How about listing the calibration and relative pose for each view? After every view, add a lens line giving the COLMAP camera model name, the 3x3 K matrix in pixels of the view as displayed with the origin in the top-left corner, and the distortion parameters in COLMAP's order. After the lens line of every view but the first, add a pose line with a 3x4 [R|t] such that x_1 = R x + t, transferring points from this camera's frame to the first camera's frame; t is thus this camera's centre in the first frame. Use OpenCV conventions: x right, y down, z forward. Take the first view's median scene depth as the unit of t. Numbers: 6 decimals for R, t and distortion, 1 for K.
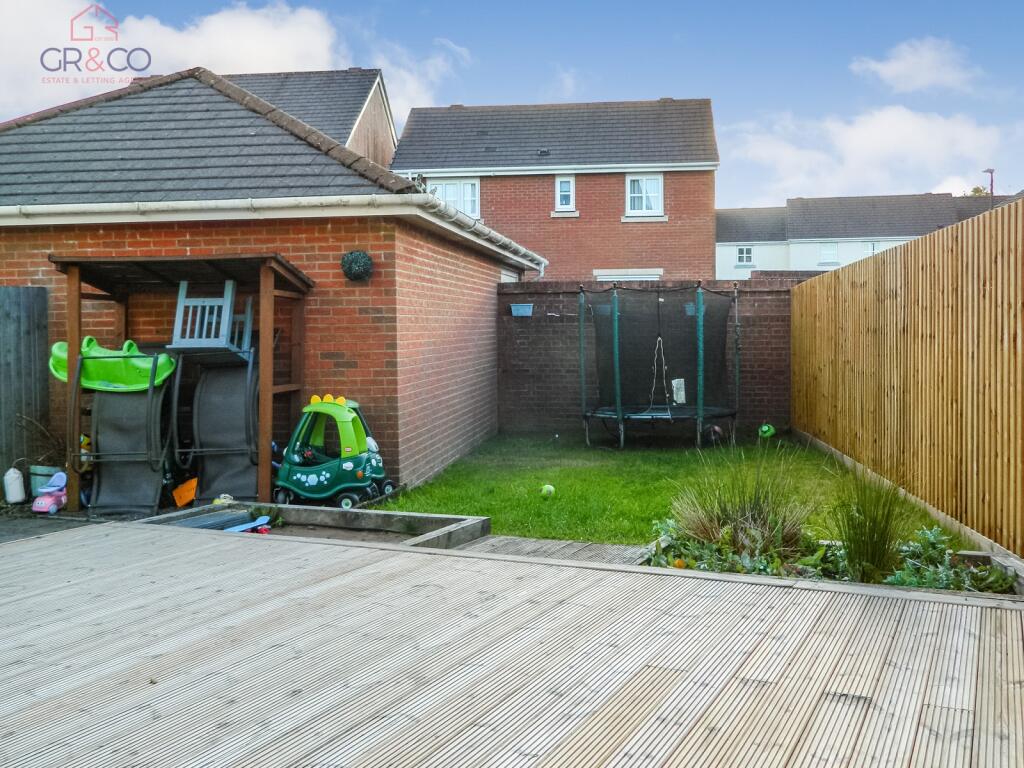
lens RADIAL K [[1057.0, 0, 512.0], [0, 1057.0, 384.0], [0, 0, 1]] dist [0.011224, -0.008746]
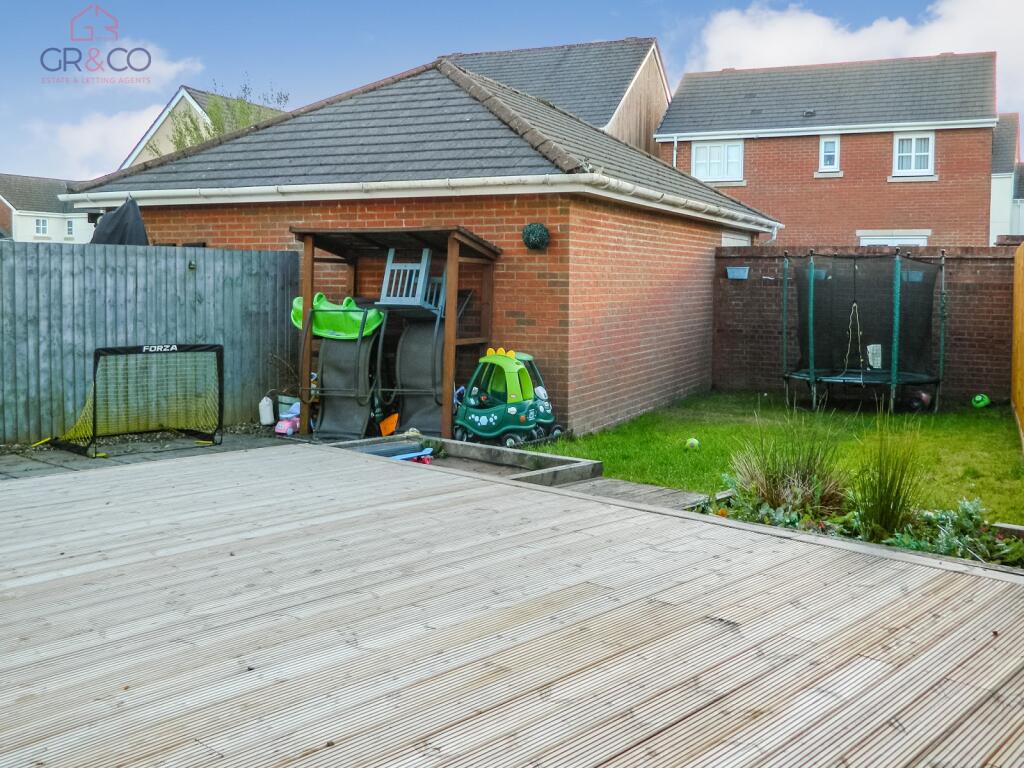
lens RADIAL K [[1034.3, 0, 511.0], [0, 1034.3, 347.5], [0, 0, 1]] dist [0.005533, 0.004807]
pose [[0.953785, 0.039246, -0.297915, 0.161728], [-0.035299, 0.999203, 0.018622, -0.011273], [0.298409, -0.007245, 0.954411, -0.074107]]
